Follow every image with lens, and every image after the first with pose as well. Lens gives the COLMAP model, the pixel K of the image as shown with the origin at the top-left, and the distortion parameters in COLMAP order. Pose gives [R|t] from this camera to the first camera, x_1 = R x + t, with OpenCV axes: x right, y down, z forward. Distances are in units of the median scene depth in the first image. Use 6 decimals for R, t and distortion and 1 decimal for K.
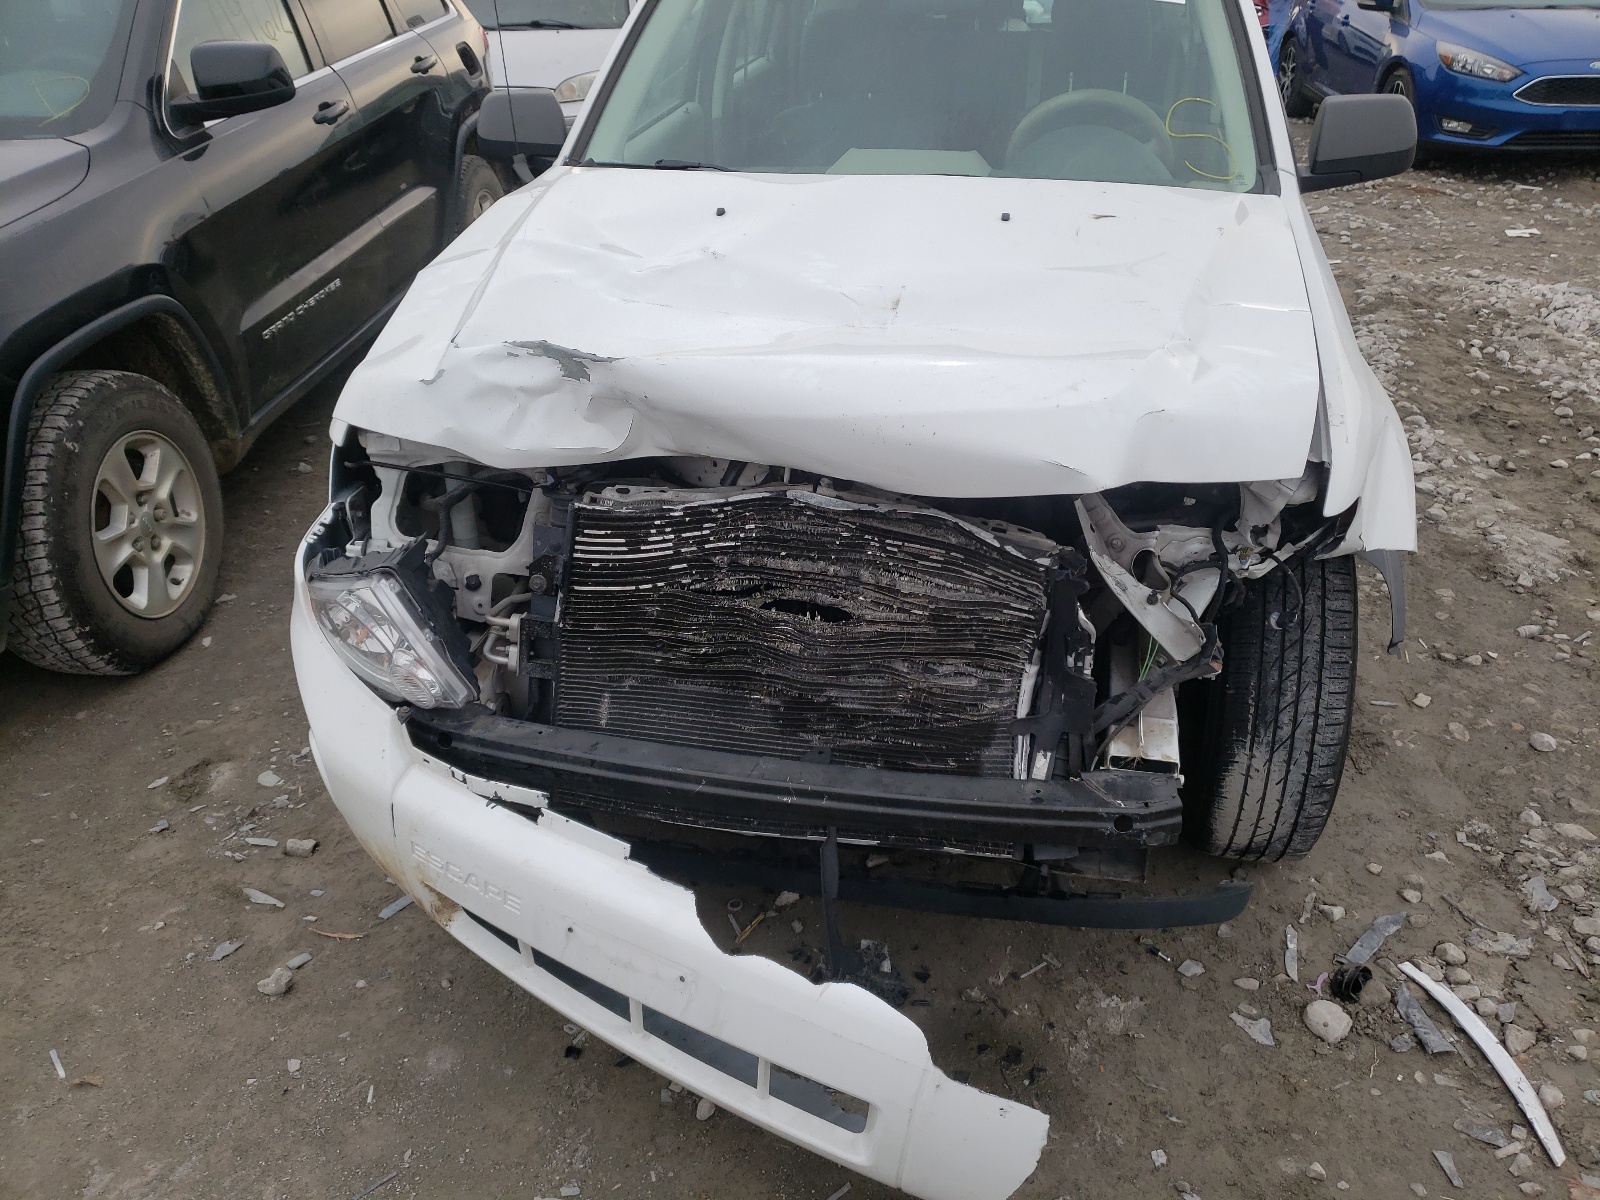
lens RADIAL K [[1201.9, 0, 806.7], [0, 1201.9, 615.0], [0, 0, 1]] dist [0.009422, 0.002744]
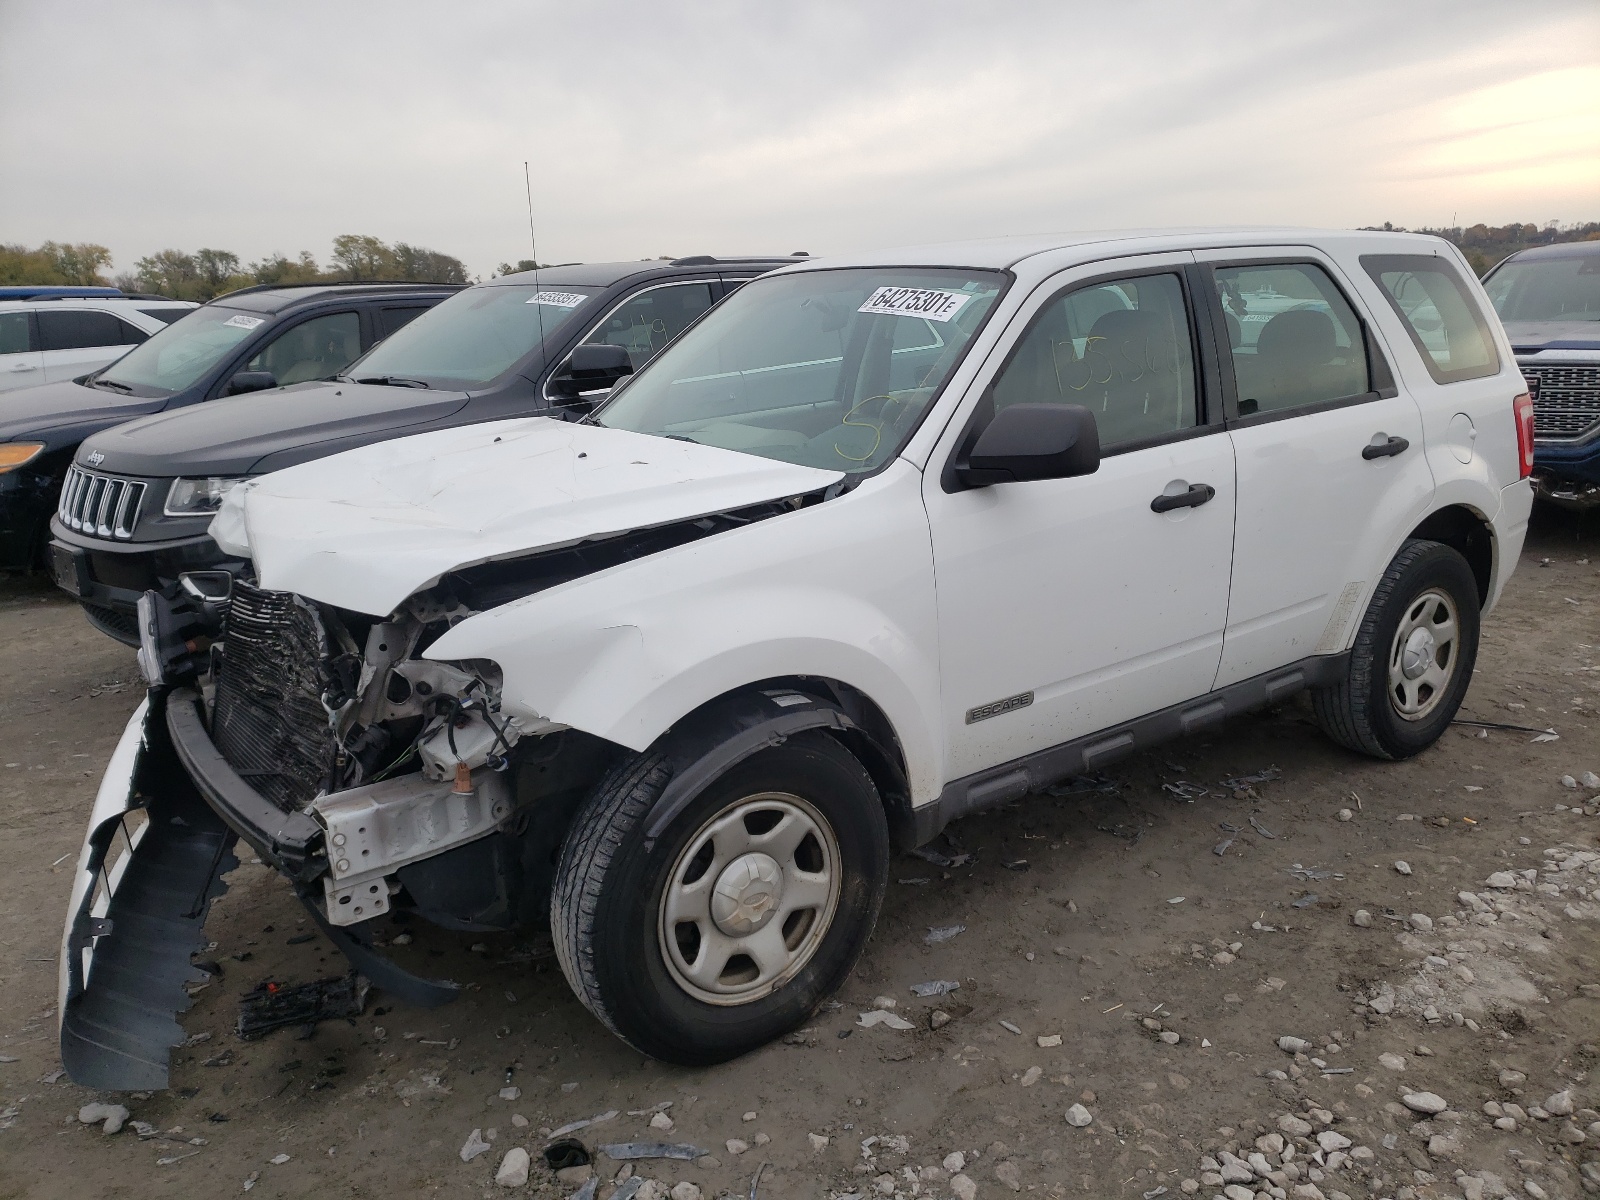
lens RADIAL K [[1201.9, 0, 810.5], [0, 1201.9, 596.7], [0, 0, 1]] dist [0.009422, 0.002744]
pose [[0.764879, 0.164717, -0.622758, 1.250348], [-0.320646, 0.935833, -0.146296, -0.071084], [0.558700, 0.311584, 0.768615, 0.160906]]
